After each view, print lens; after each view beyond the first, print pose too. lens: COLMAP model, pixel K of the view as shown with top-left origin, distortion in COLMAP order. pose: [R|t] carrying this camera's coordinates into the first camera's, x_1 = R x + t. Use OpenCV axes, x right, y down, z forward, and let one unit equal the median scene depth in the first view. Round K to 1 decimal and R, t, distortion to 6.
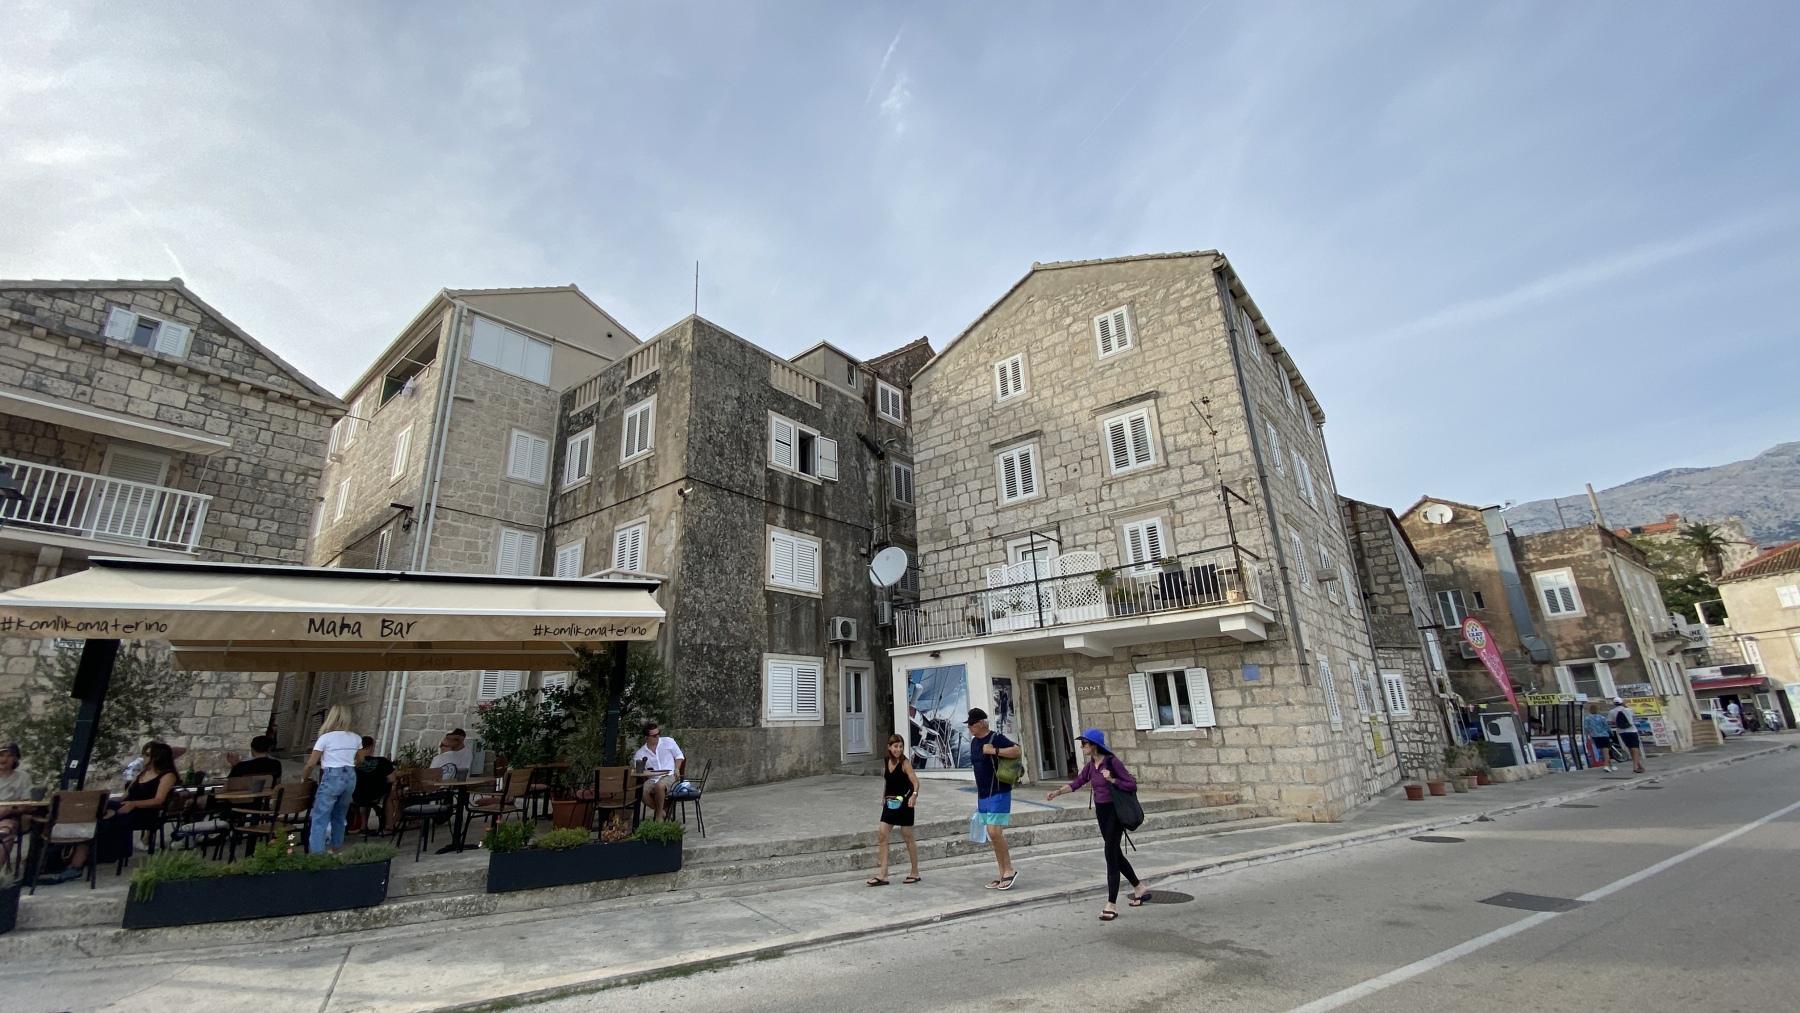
lens RADIAL K [[685.7, 0, 900.0], [0, 685.7, 506.5], [0, 0, 1]] dist [0.019024, -0.000015]
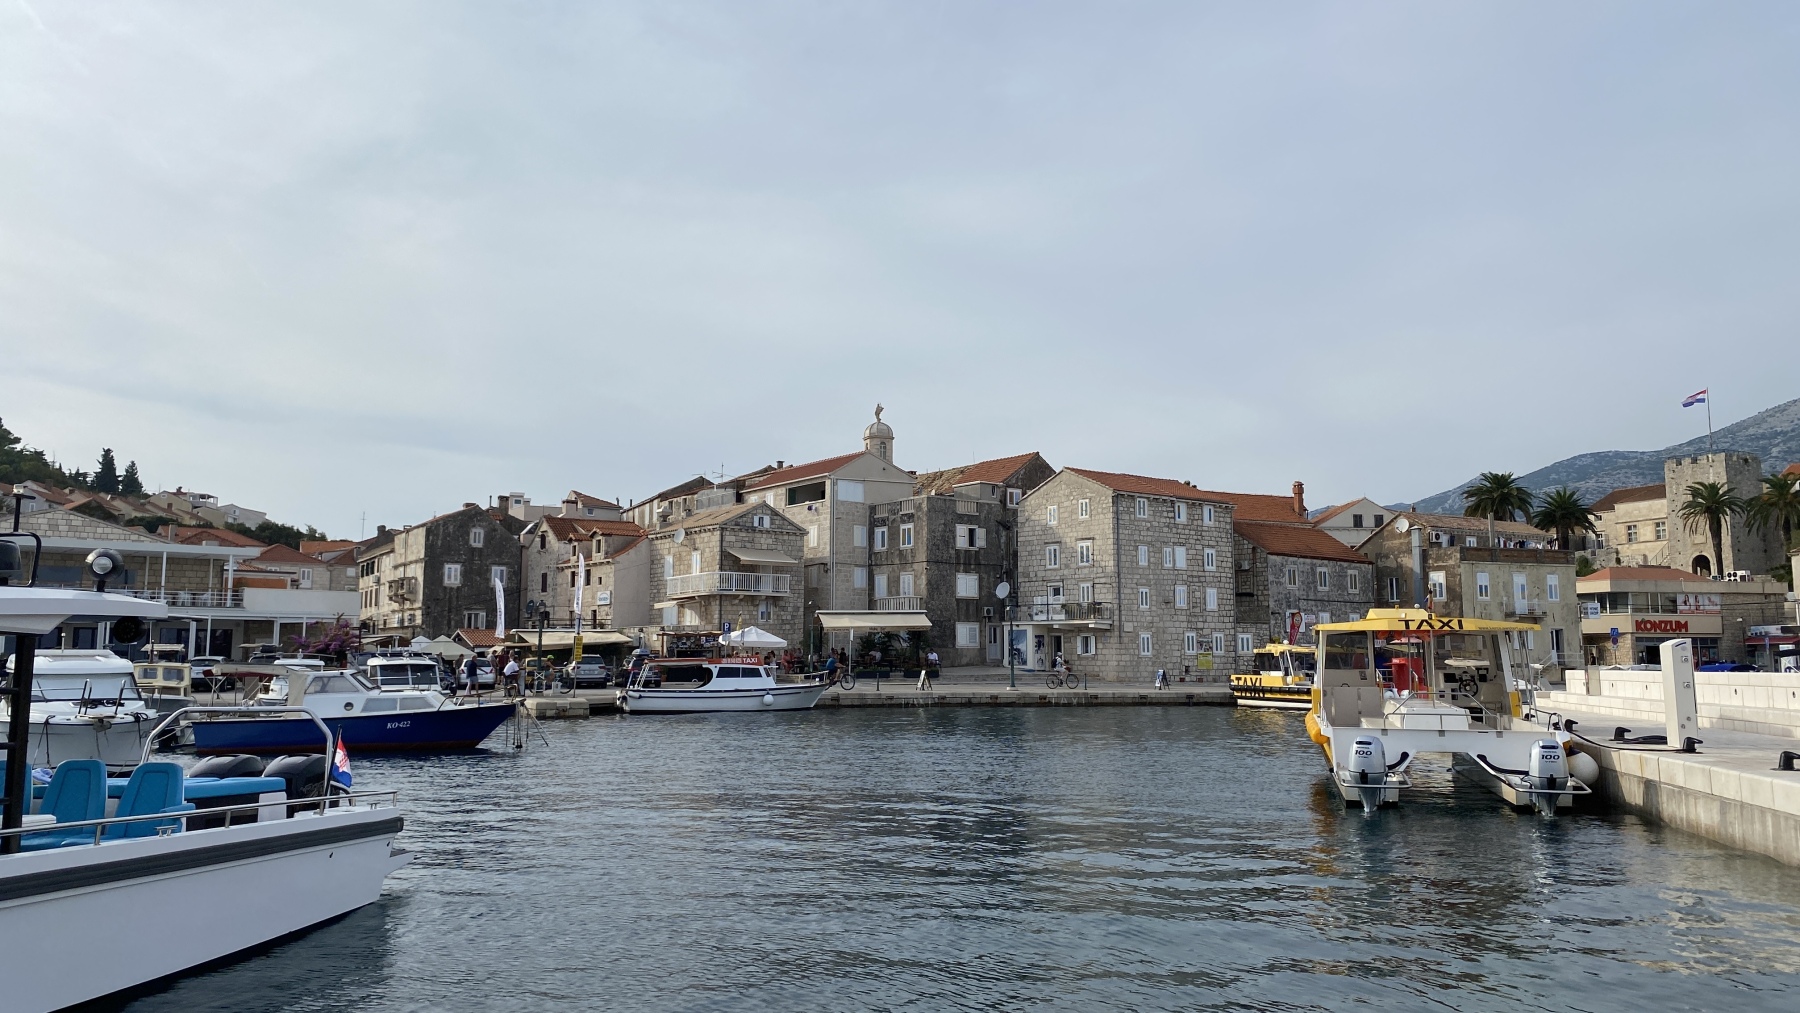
lens RADIAL K [[1311.0, 0, 910.1], [0, 1311.0, 484.1], [0, 0, 1]] dist [-0.010363, -0.000051]
pose [[0.971643, 0.015115, -0.235969, 0.785196], [0.031167, 0.981060, 0.191180, -1.231661], [0.234389, -0.193113, 0.952769, -3.624475]]
